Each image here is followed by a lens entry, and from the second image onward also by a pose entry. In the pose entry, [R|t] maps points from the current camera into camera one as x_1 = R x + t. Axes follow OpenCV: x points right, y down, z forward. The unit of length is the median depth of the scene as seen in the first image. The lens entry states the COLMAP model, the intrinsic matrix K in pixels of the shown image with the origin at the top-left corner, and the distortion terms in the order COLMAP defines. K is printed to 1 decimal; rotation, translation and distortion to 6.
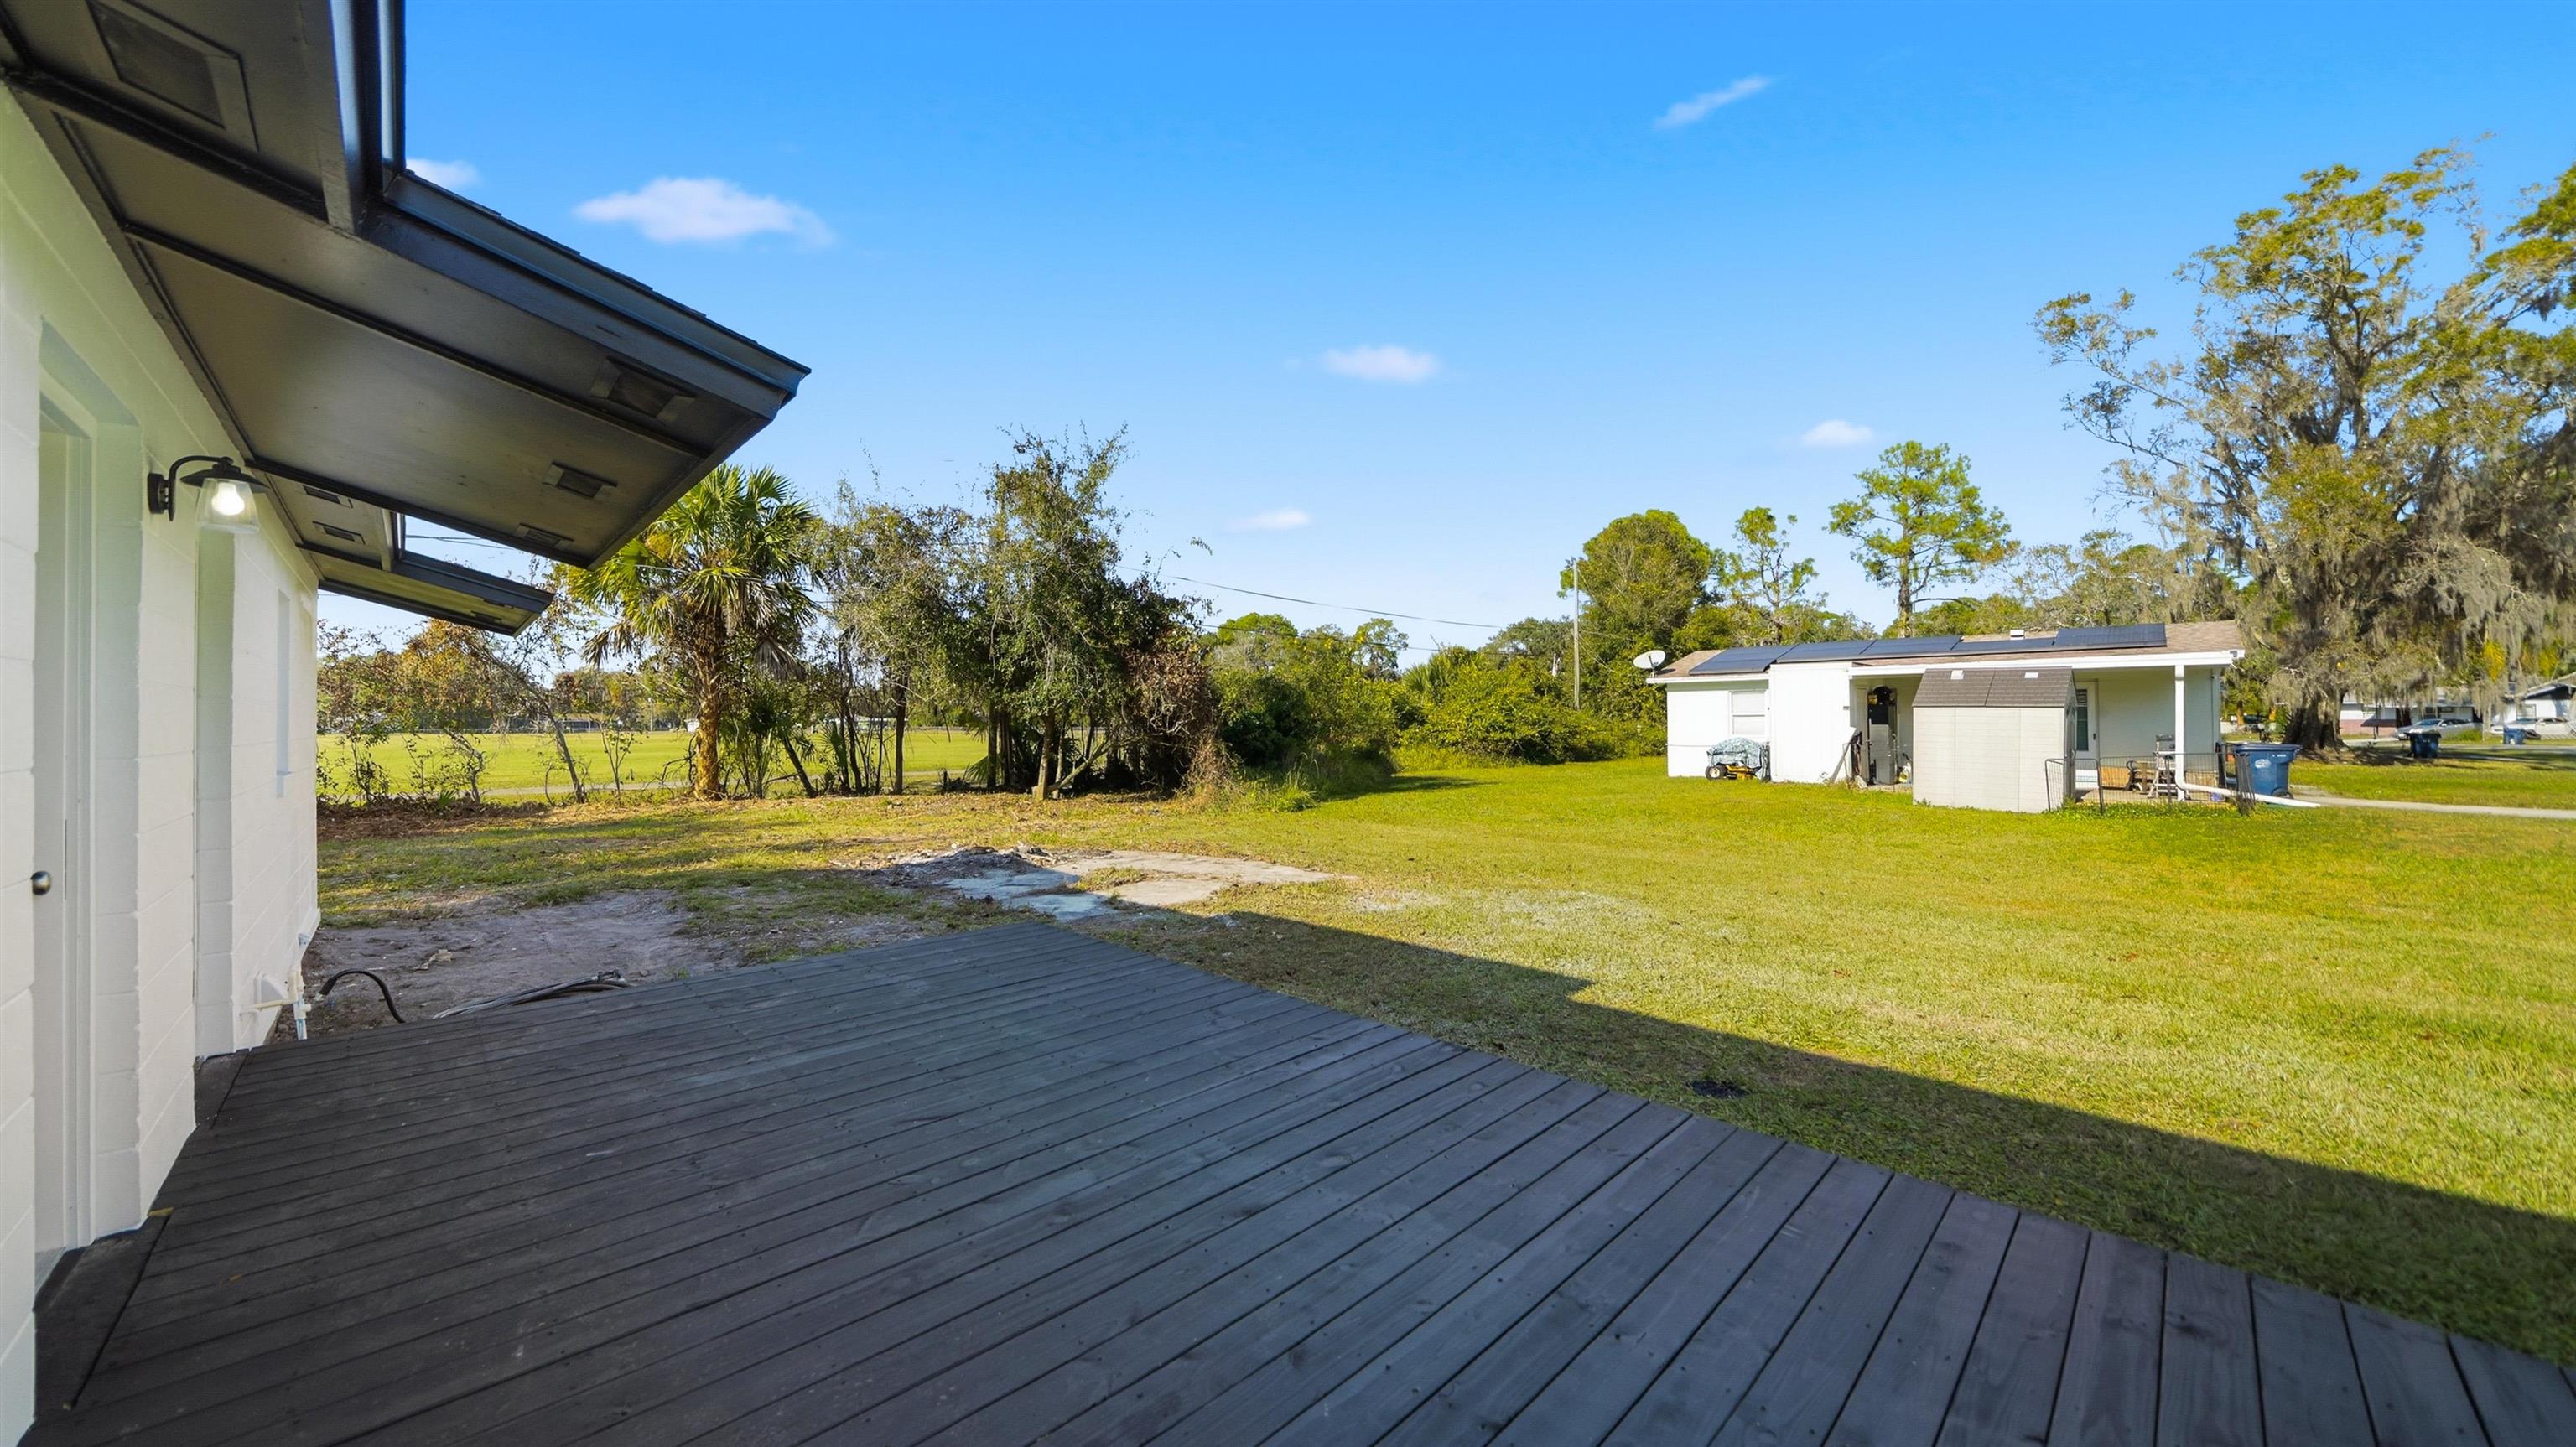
lens RADIAL K [[921.1, 0, 1271.9], [0, 921.1, 728.0], [0, 0, 1]] dist [-0.025221, 0.000003]
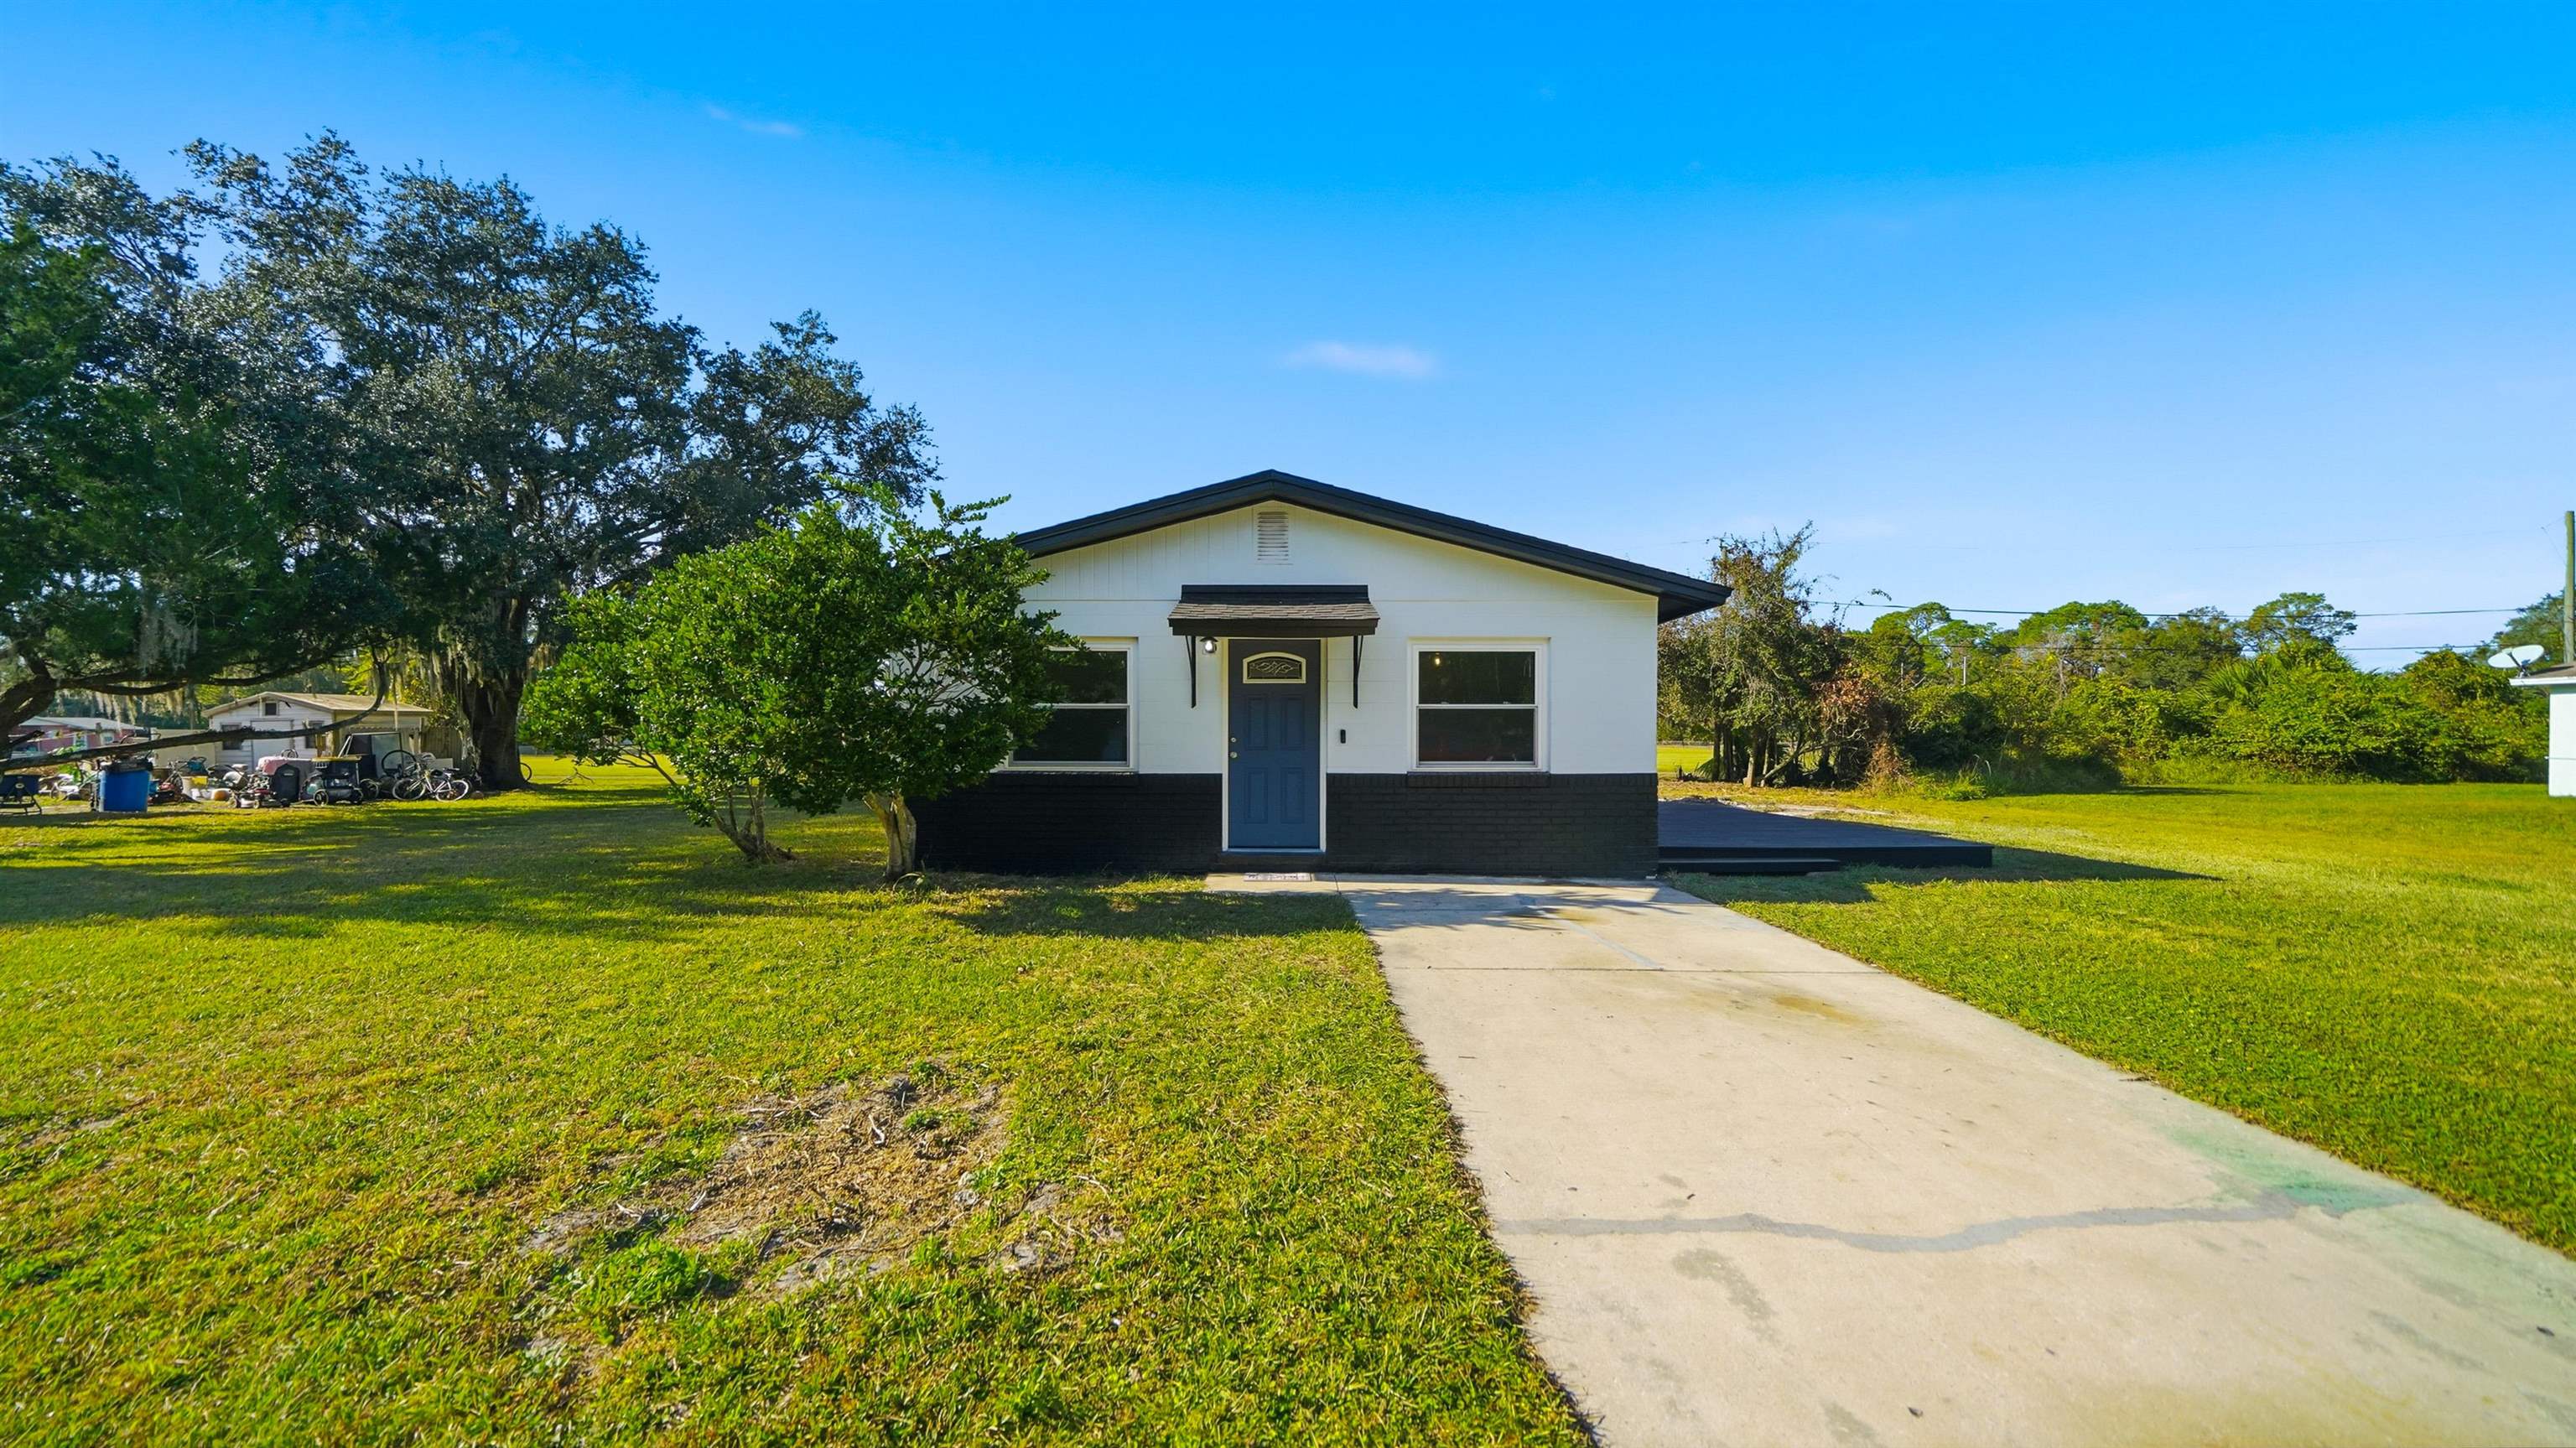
lens RADIAL K [[926.9, 0, 1266.7], [0, 926.9, 743.3], [0, 0, 1]] dist [-0.023468, 0.000433]
pose [[0.722755, 0.005309, -0.691084, 0.159616], [-0.005917, 0.999981, 0.001494, 0.012173], [0.691079, 0.003009, 0.722773, -0.445501]]
